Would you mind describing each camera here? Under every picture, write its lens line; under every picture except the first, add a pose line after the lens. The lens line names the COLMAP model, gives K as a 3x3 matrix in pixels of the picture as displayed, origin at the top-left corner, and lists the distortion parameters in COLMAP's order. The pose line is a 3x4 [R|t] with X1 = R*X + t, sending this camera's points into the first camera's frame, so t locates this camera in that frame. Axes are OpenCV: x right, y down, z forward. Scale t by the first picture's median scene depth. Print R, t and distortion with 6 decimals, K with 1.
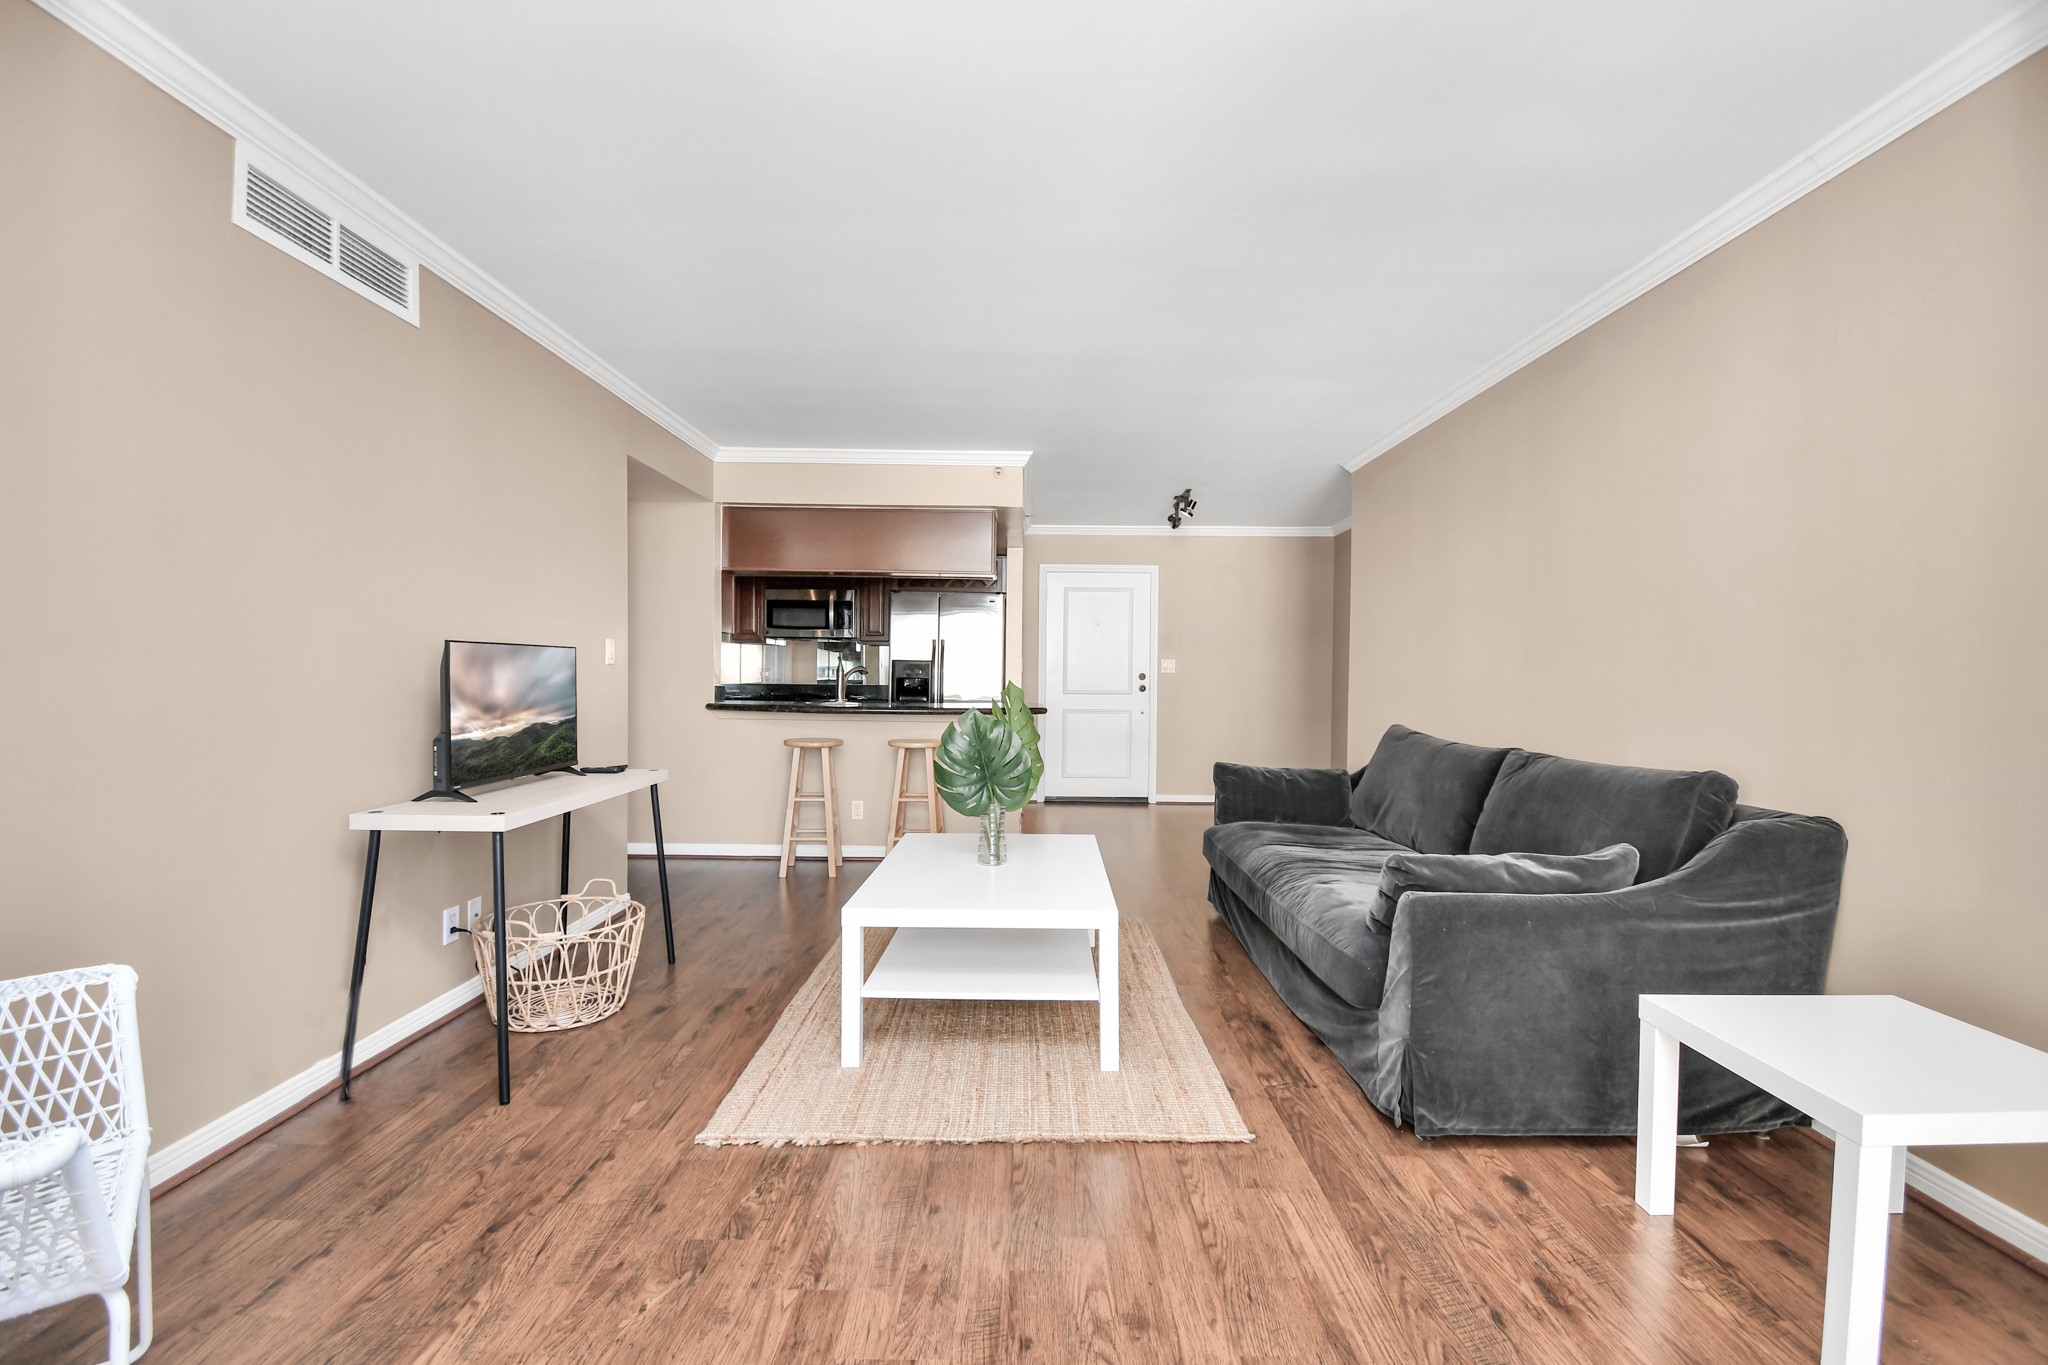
lens RADIAL K [[956.9, 0, 1044.0], [0, 956.9, 687.6], [0, 0, 1]] dist [0.004450, -0.012387]
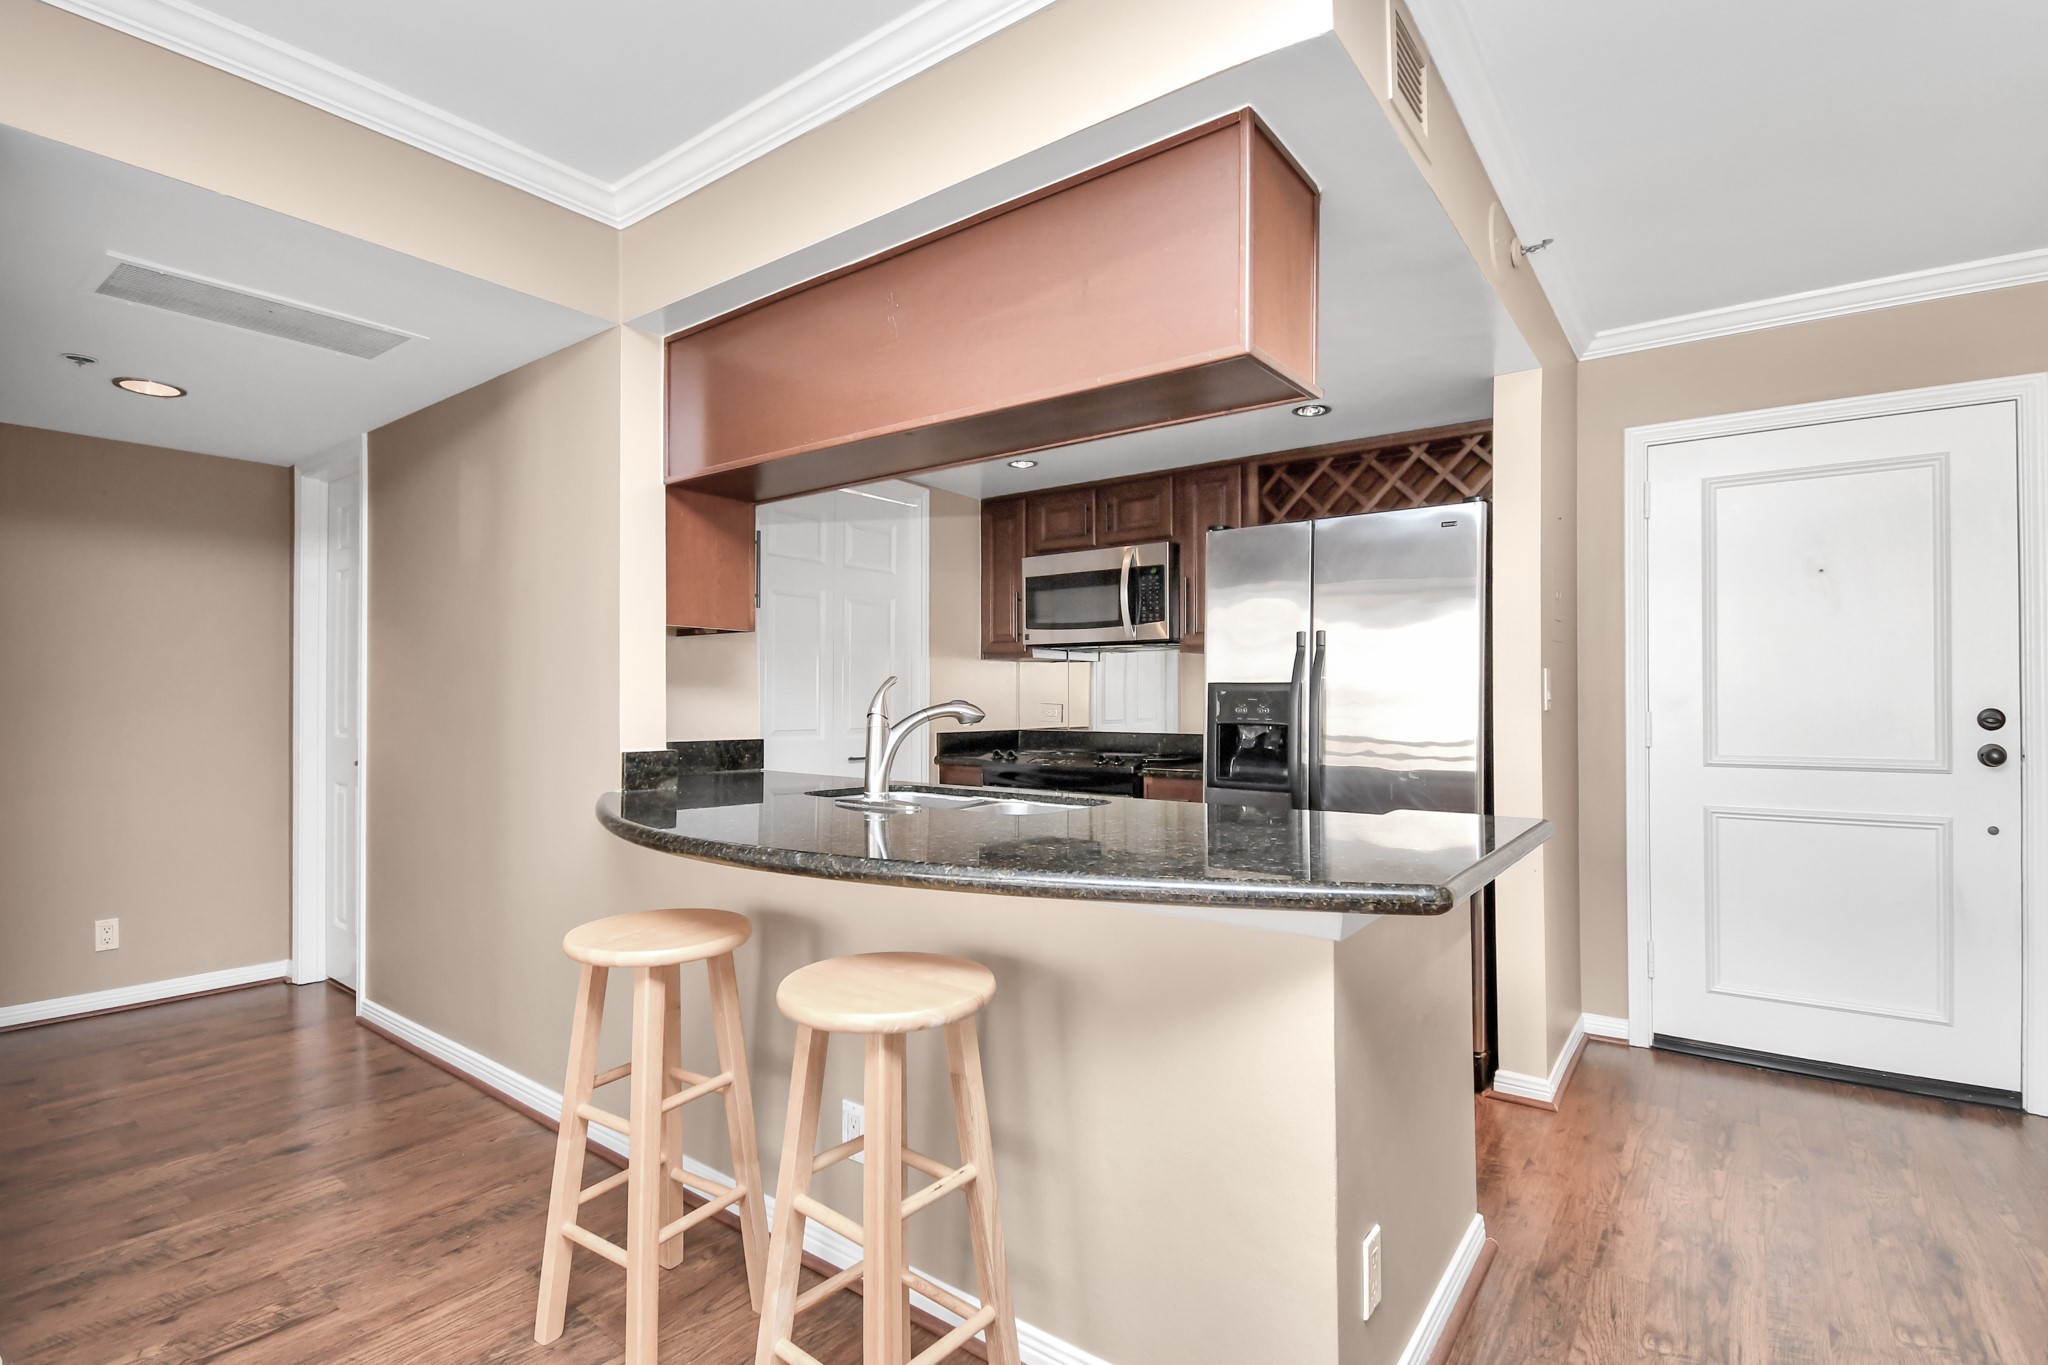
lens RADIAL K [[956.9, 0, 1040.9], [0, 956.9, 684.4], [0, 0, 1]] dist [0.004450, -0.012387]
pose [[0.783995, -0.019807, -0.620451, 0.120259], [-0.004376, 0.999290, -0.037431, -0.024541], [0.620752, 0.032061, 0.783351, 1.326957]]
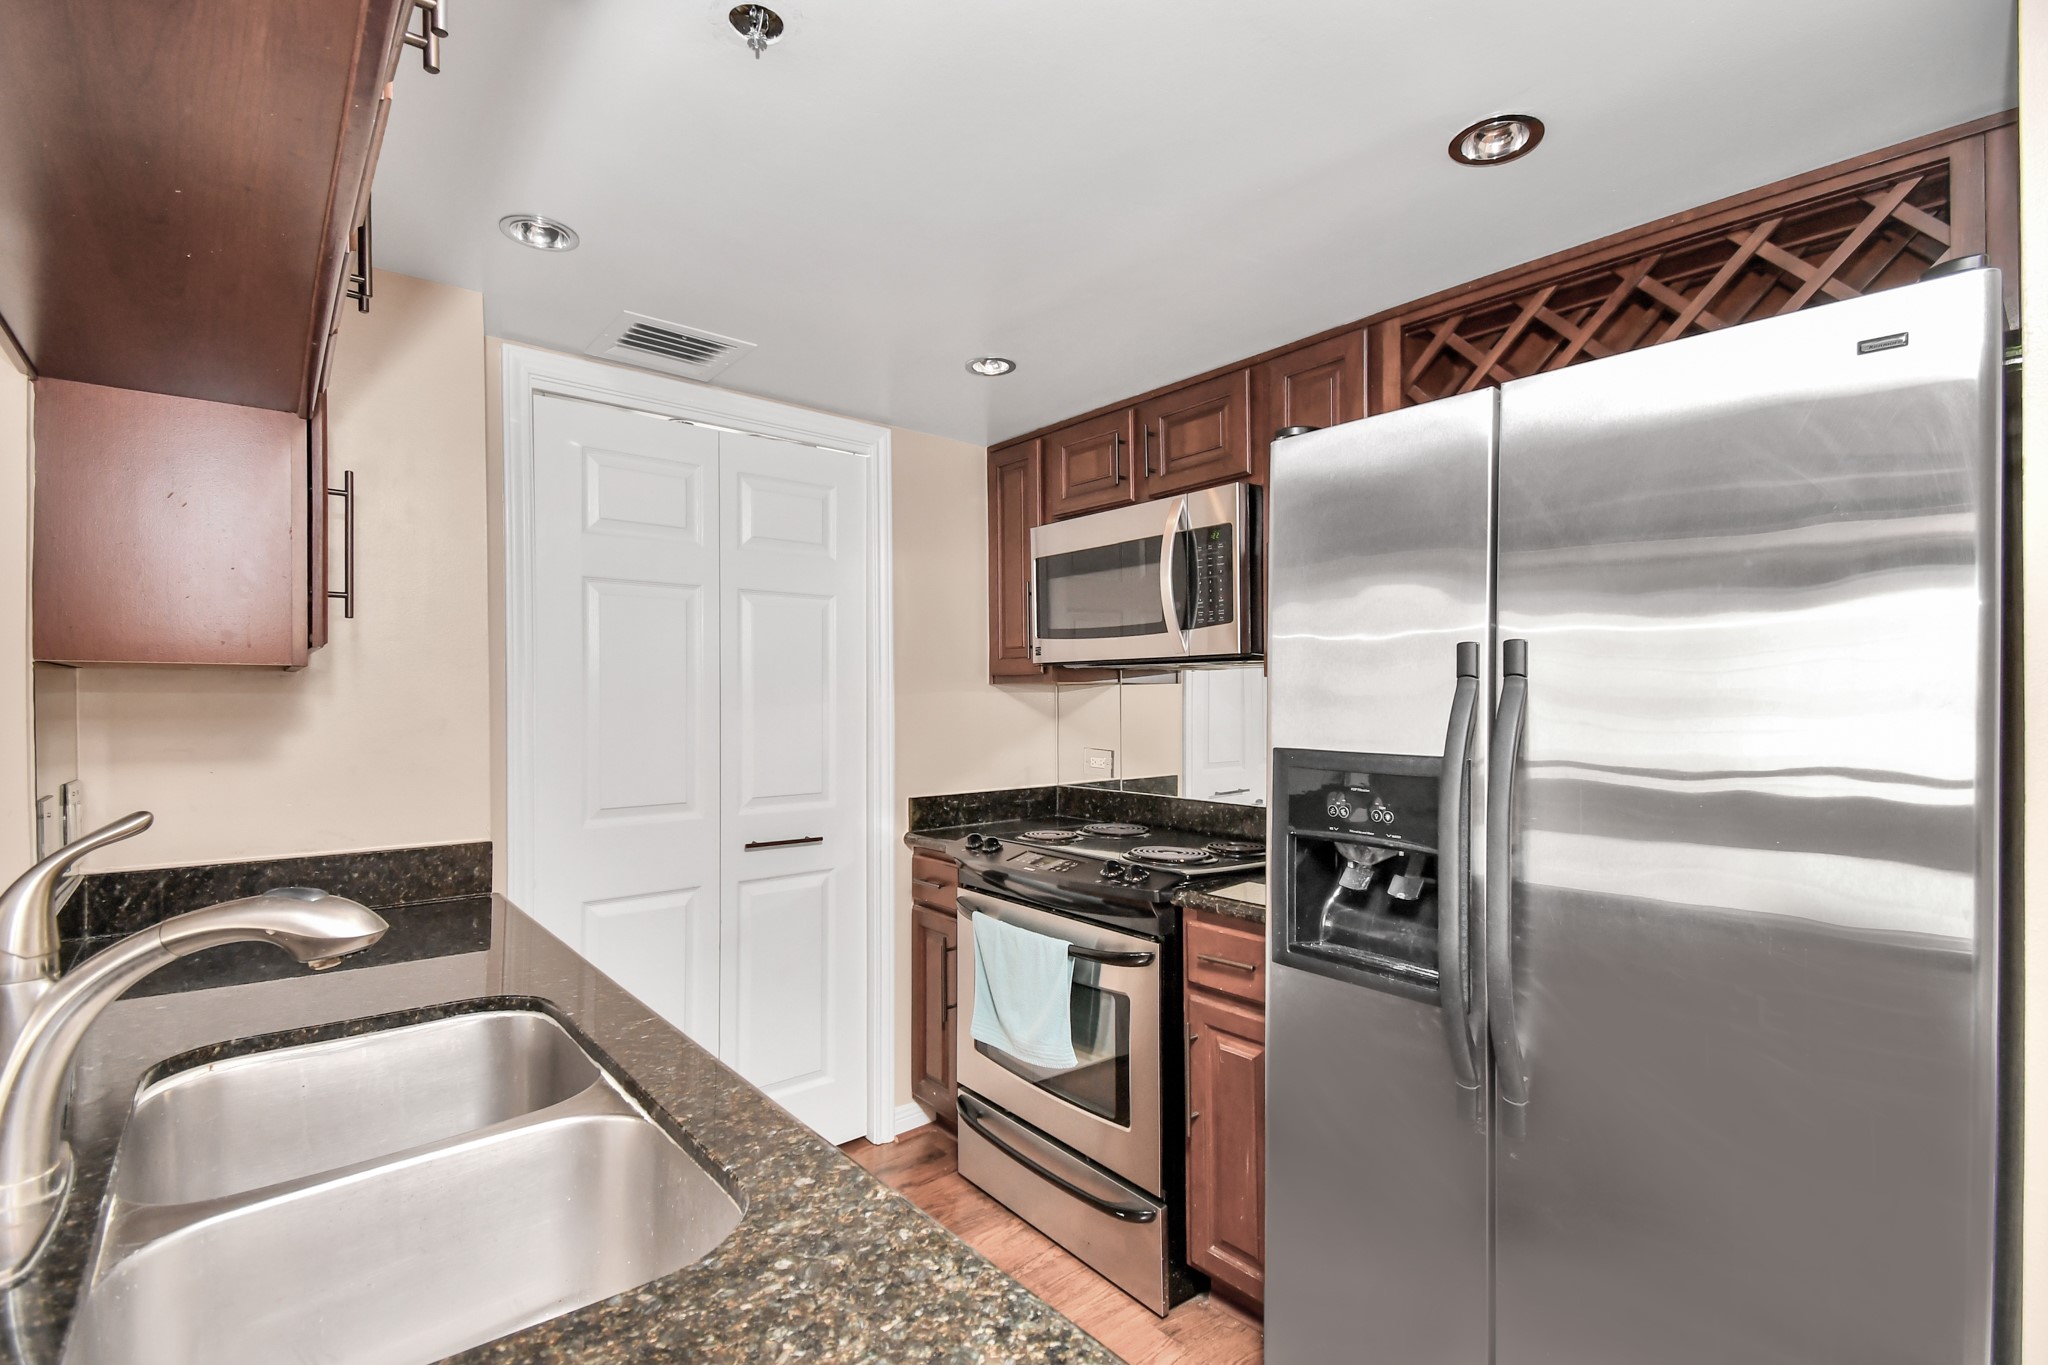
lens RADIAL K [[956.9, 0, 1026.3], [0, 956.9, 690.4], [0, 0, 1]] dist [0.004450, -0.012387]
pose [[0.615349, -0.020839, -0.787980, -0.047170], [-0.001981, 0.999606, -0.027982, -0.078858], [0.788253, 0.018780, 0.615065, 1.800391]]
